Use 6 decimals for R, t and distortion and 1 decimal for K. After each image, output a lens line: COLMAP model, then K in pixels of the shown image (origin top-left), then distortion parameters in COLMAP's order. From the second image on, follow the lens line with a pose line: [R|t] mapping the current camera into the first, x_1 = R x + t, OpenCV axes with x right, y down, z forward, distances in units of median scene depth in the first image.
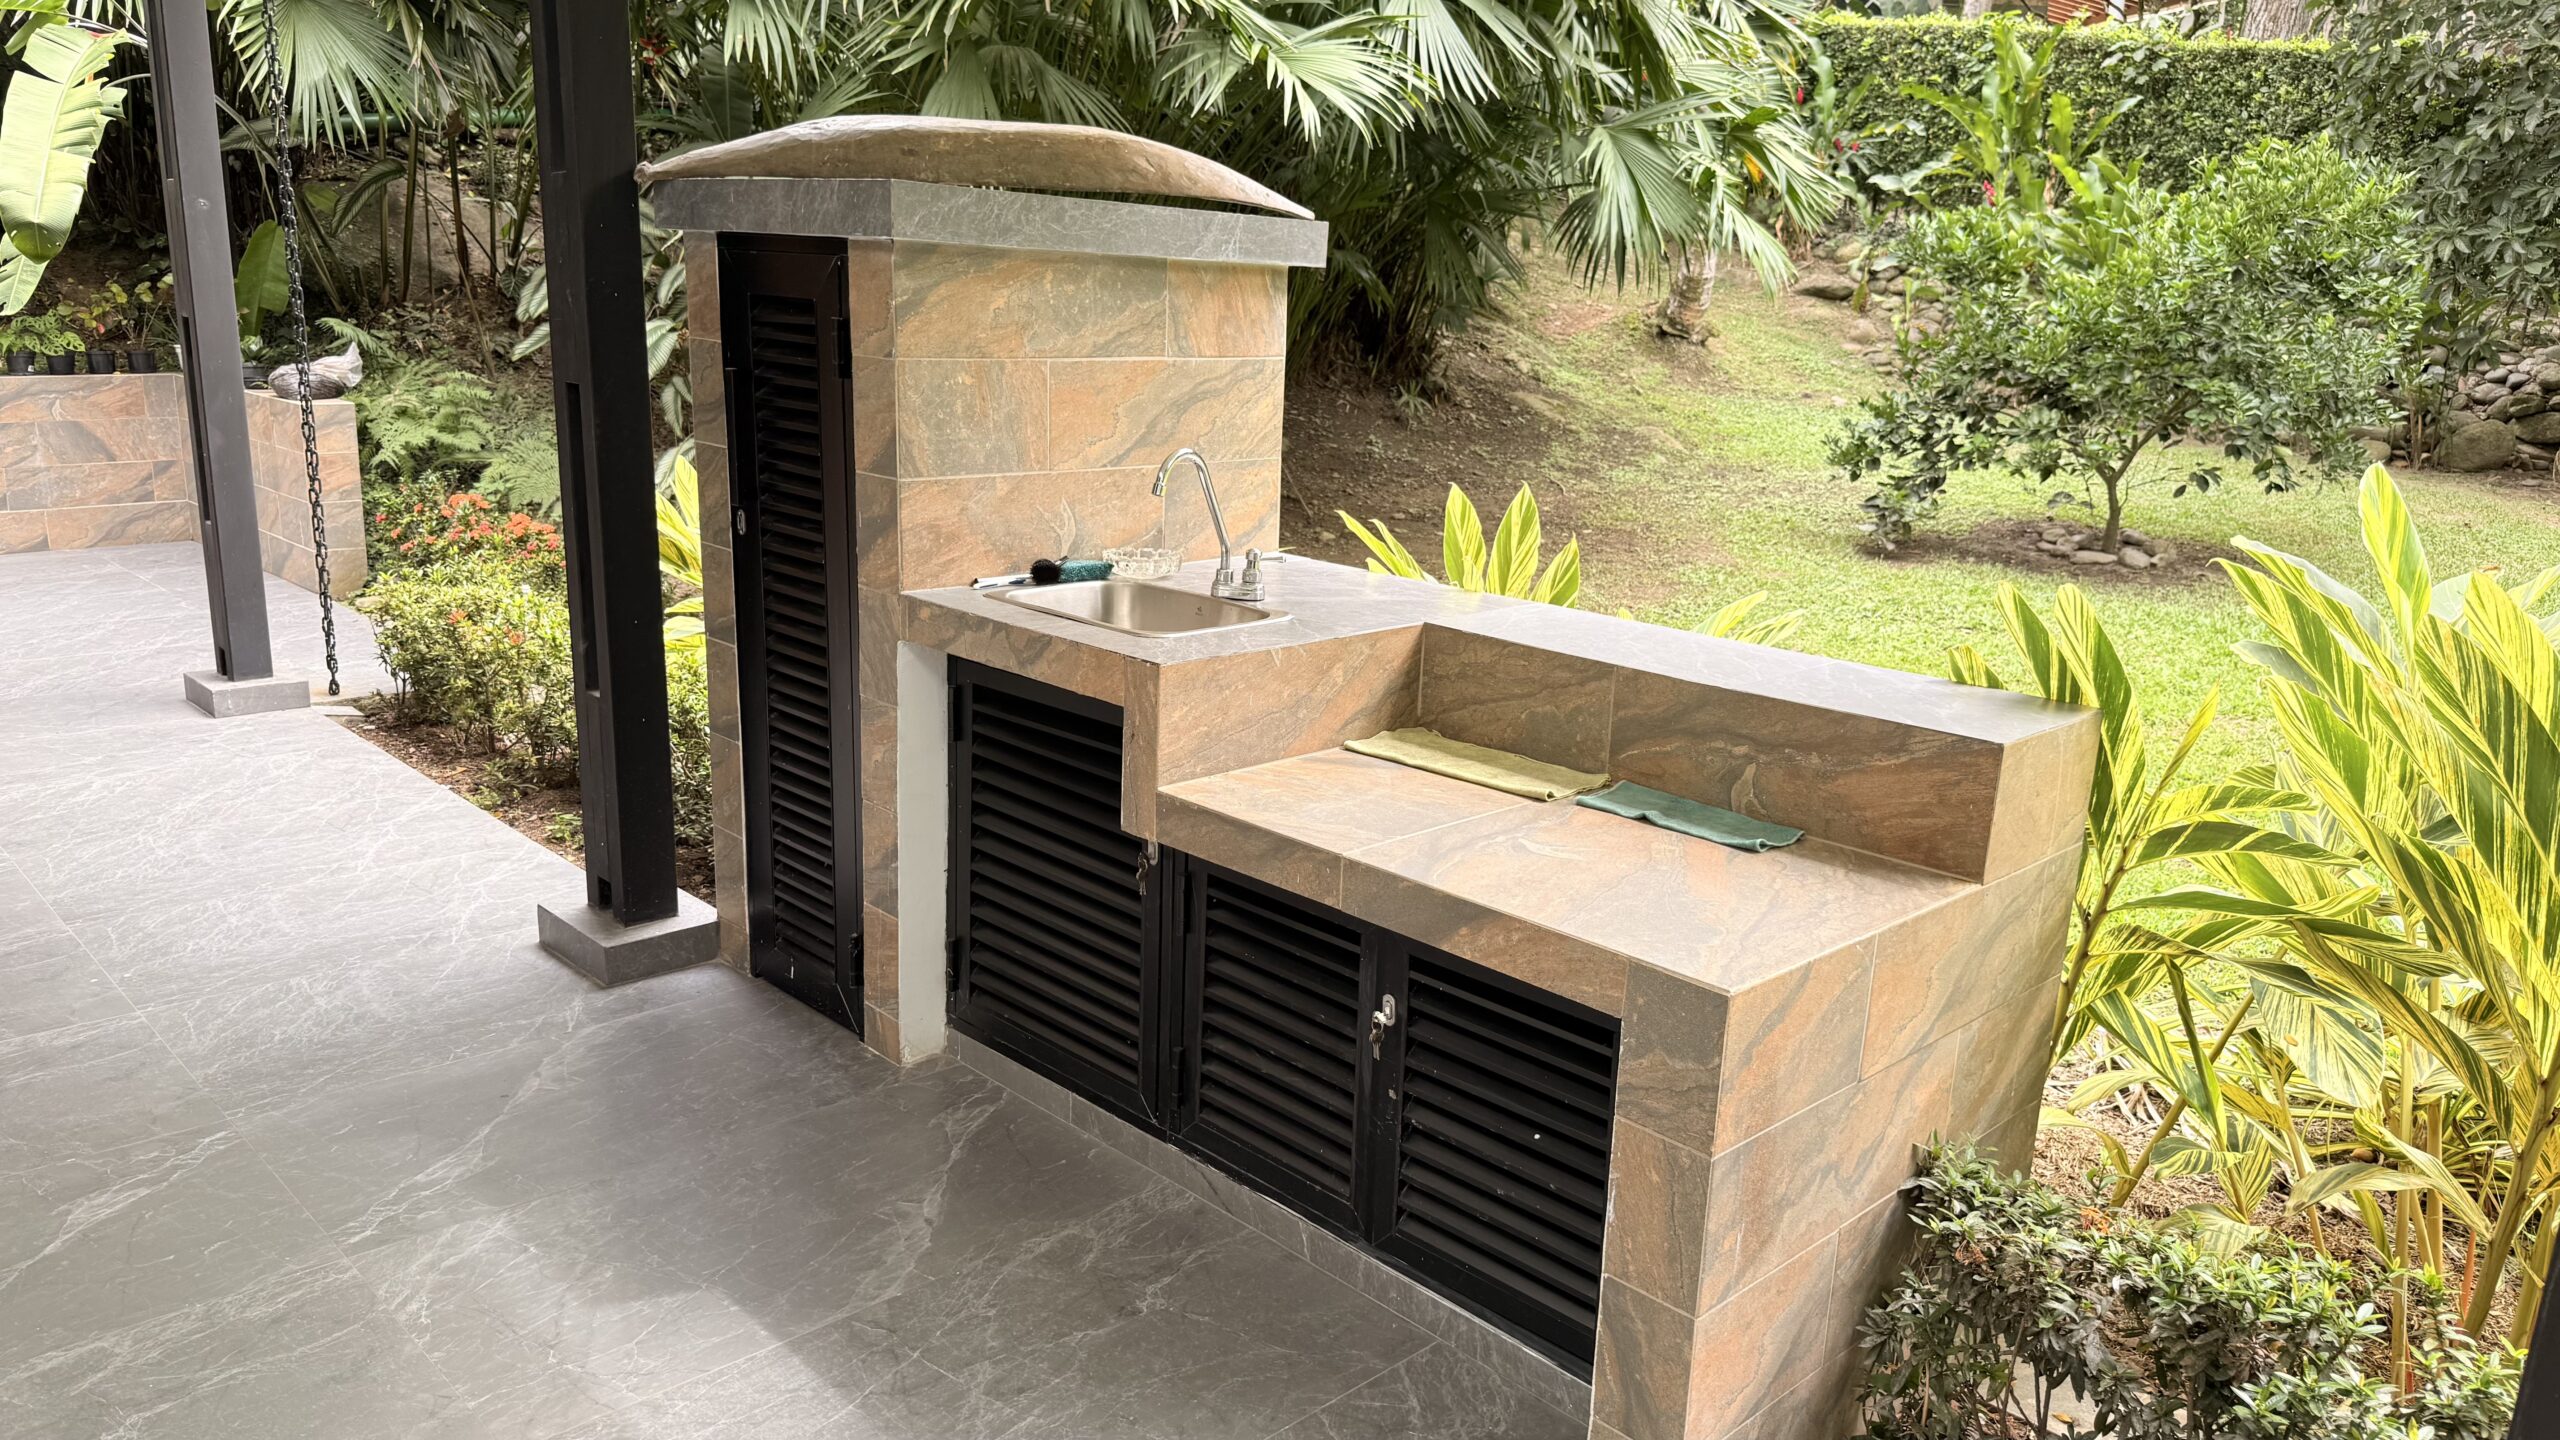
lens RADIAL K [[1769.6, 0, 1225.2], [0, 1769.6, 772.7], [0, 0, 1]] dist [0.075164, -0.084014]
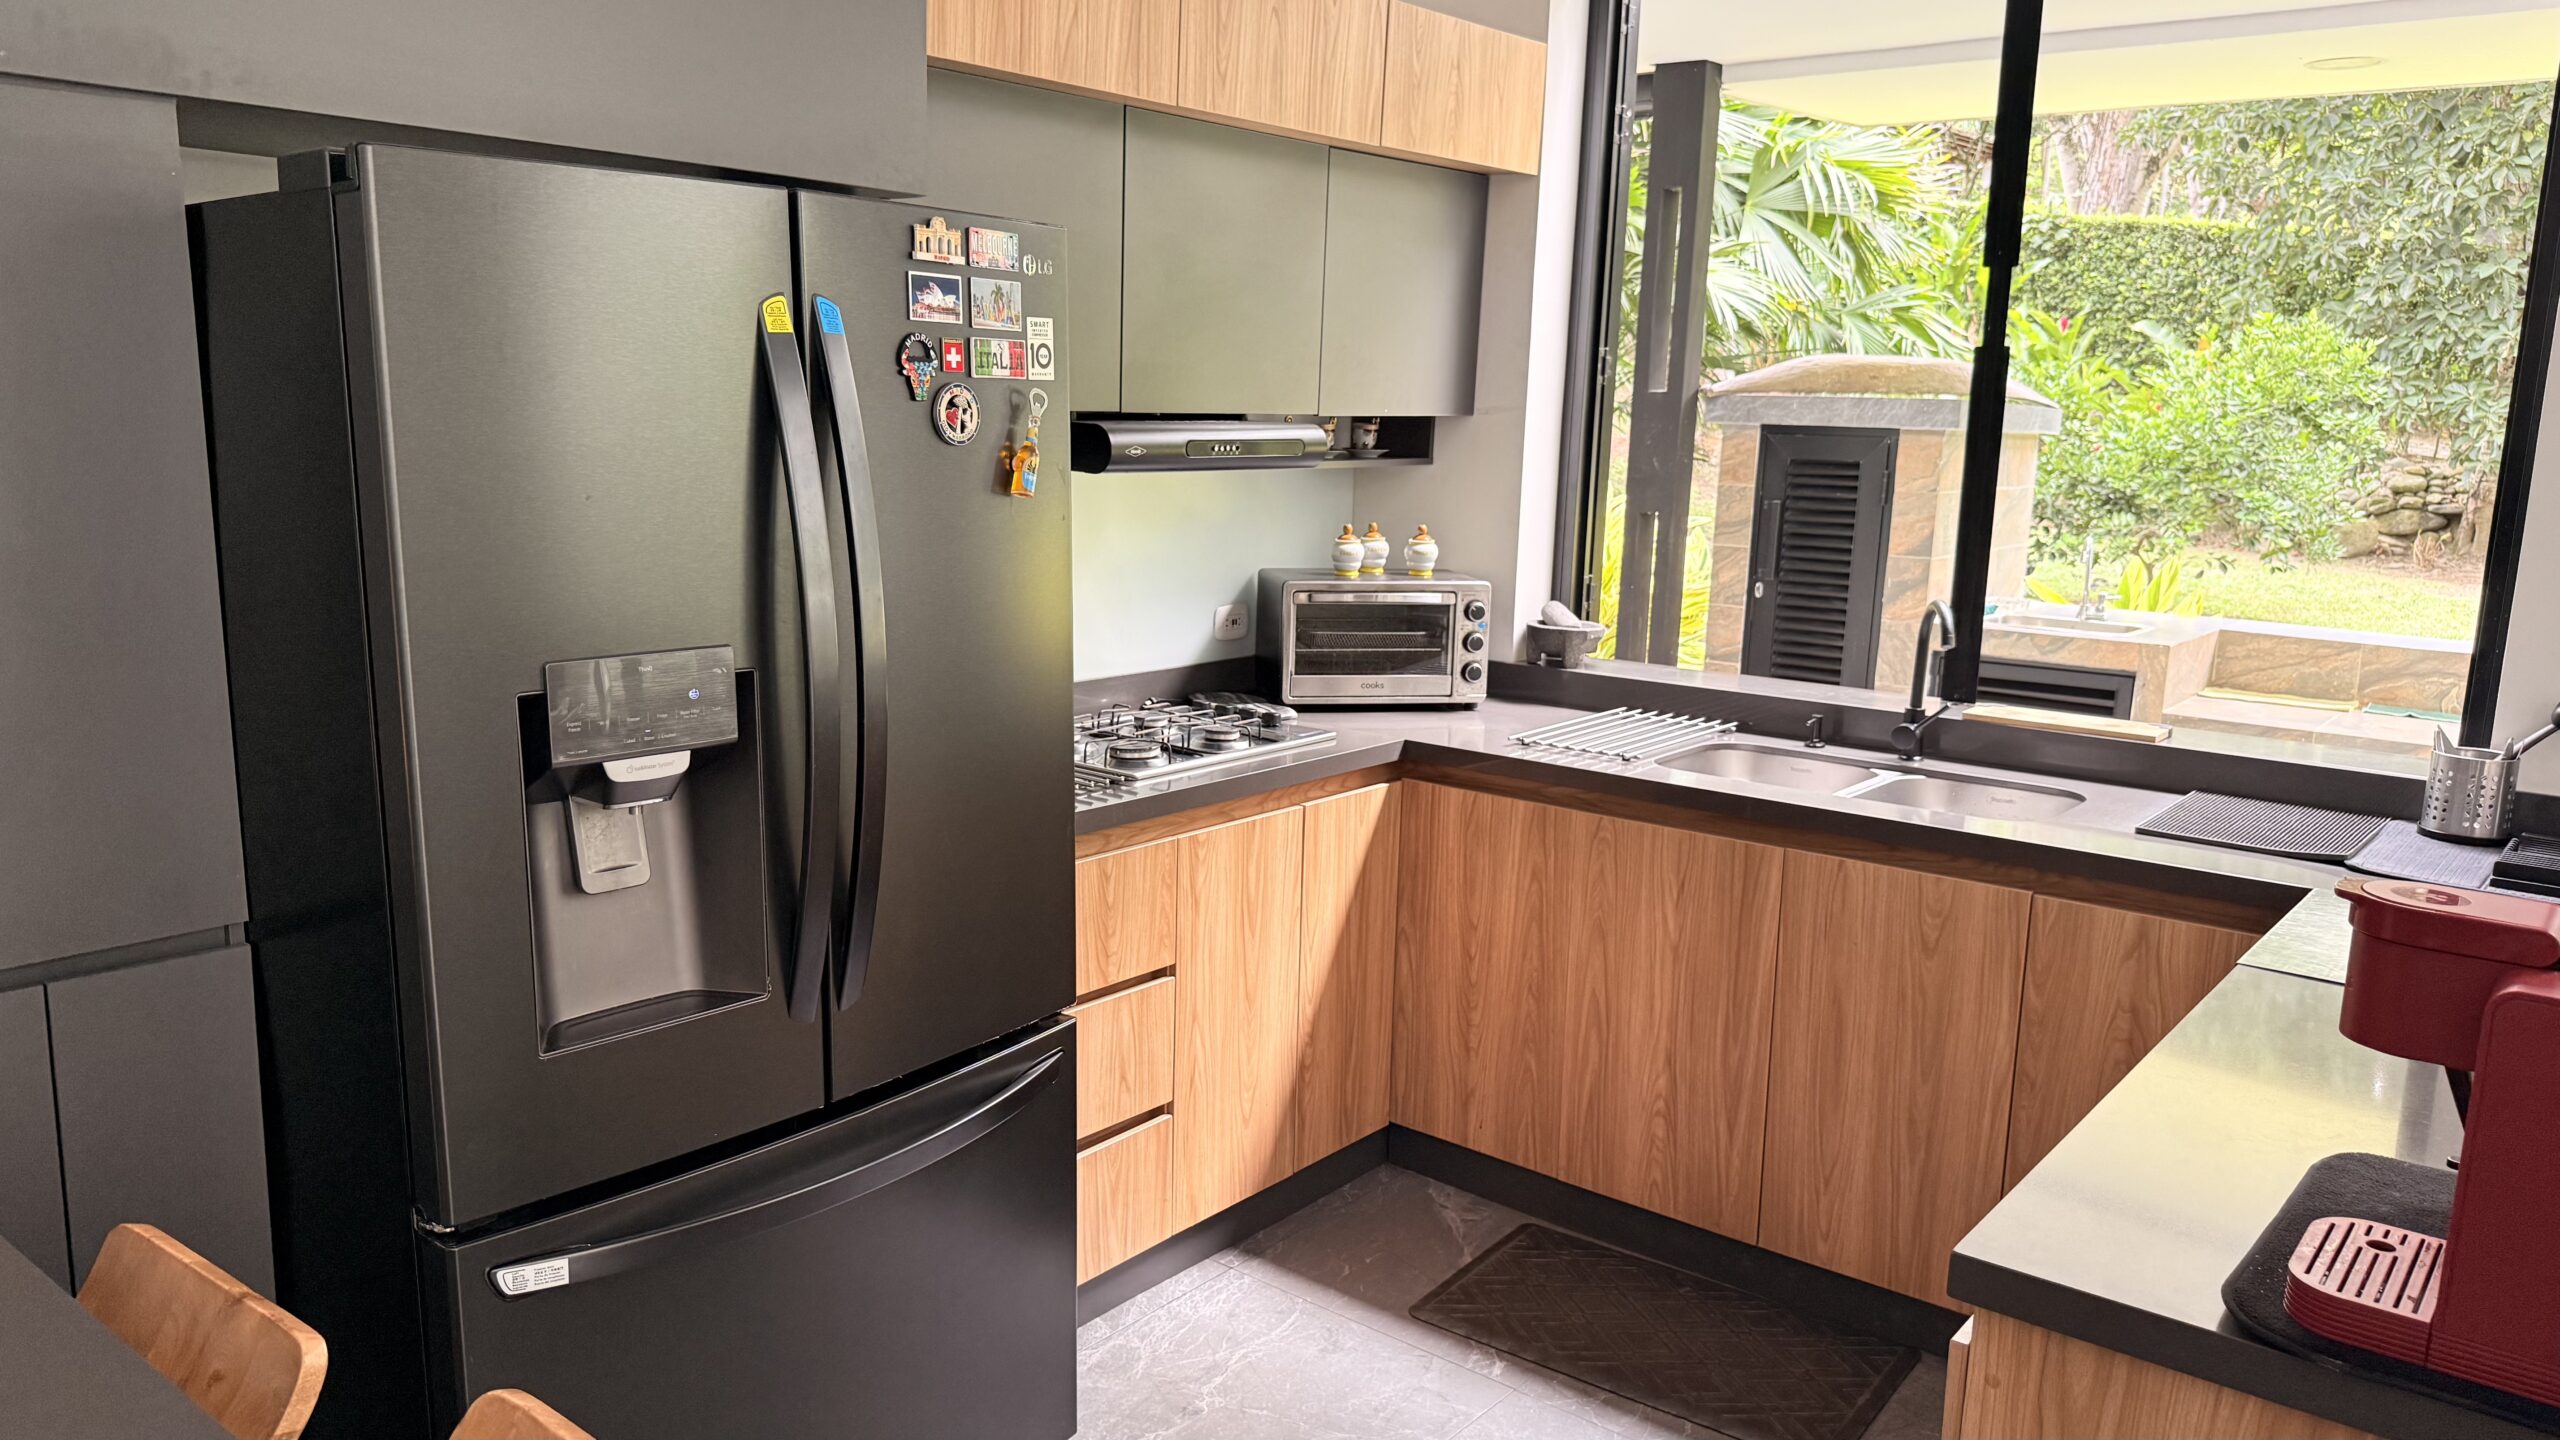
lens RADIAL K [[1803.2, 0, 1270.3], [0, 1803.2, 742.4], [0, 0, 1]] dist [0.029669, -0.036099]
pose [[0.991285, -0.031997, 0.127786, -0.492487], [0.042191, 0.996069, -0.077881, 0.060914], [-0.124792, 0.082594, 0.988739, -0.324415]]
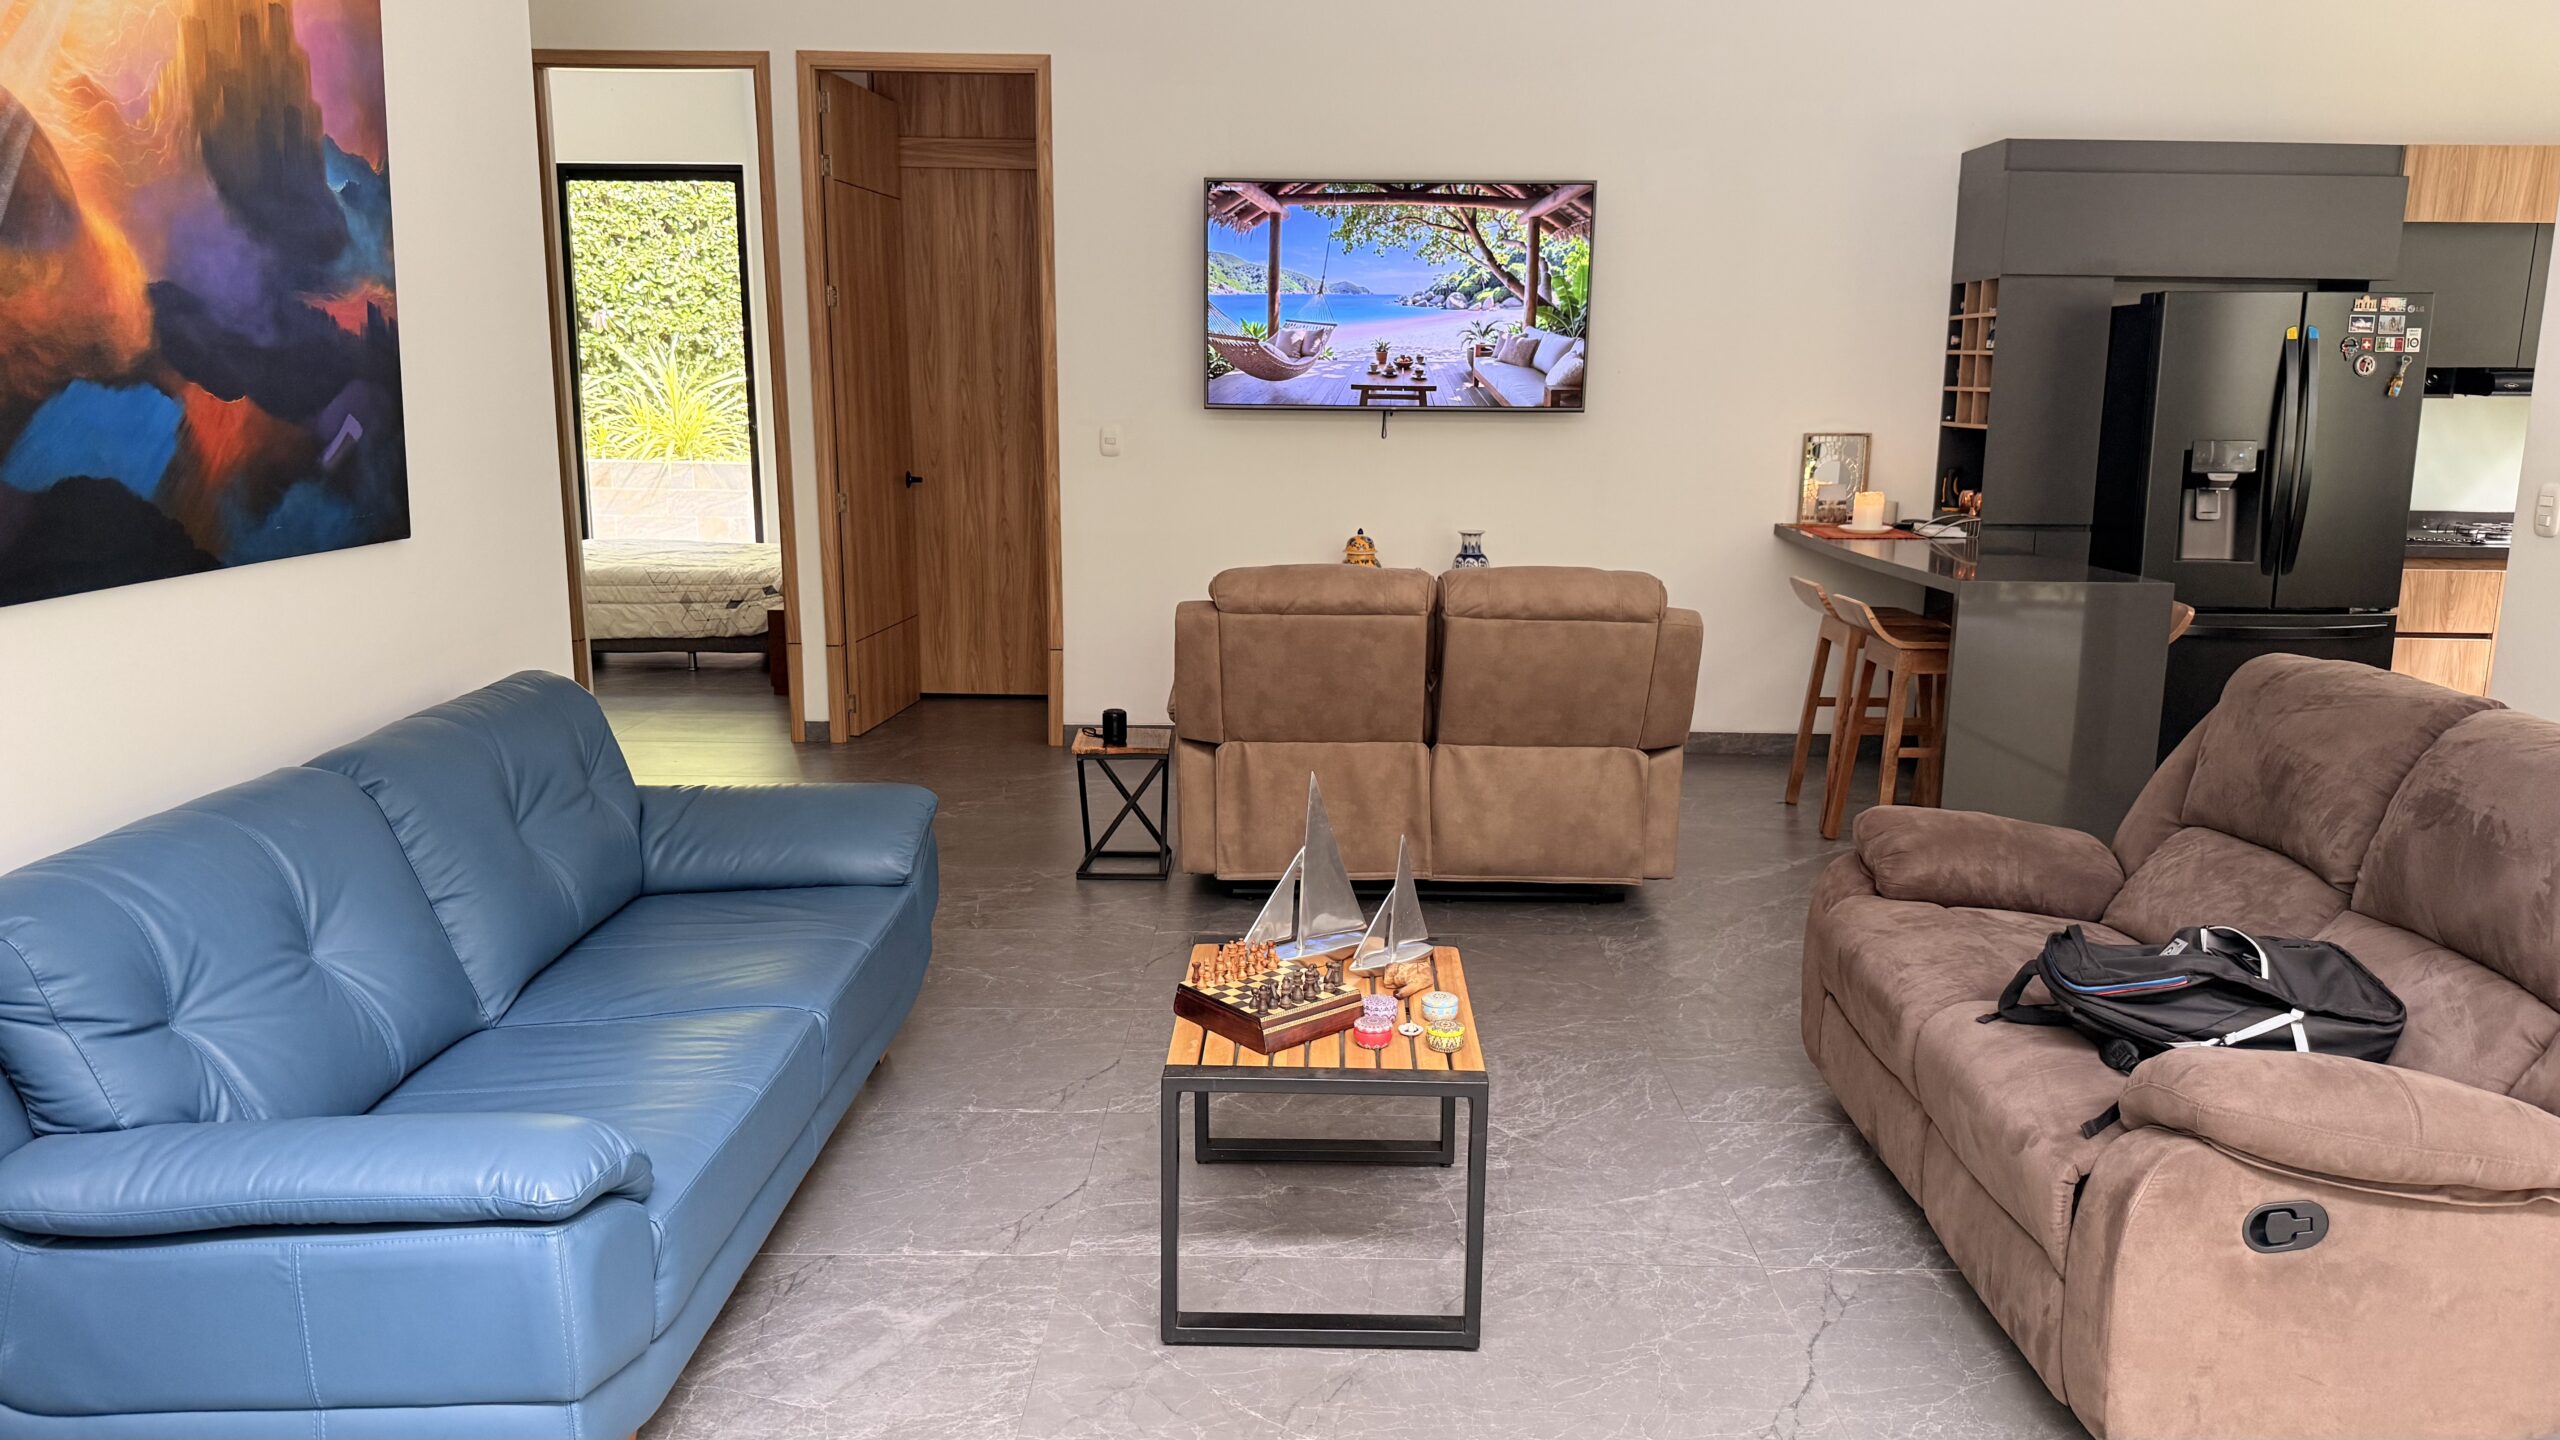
lens RADIAL K [[1799.1, 0, 1286.6], [0, 1799.1, 793.1], [0, 0, 1]] dist [0.036723, -0.056317]
pose [[0.714967, 0.123069, -0.688241, -0.248211], [-0.170283, 0.985395, -0.000690, 0.271983], [0.678104, 0.117689, 0.725482, -0.979852]]
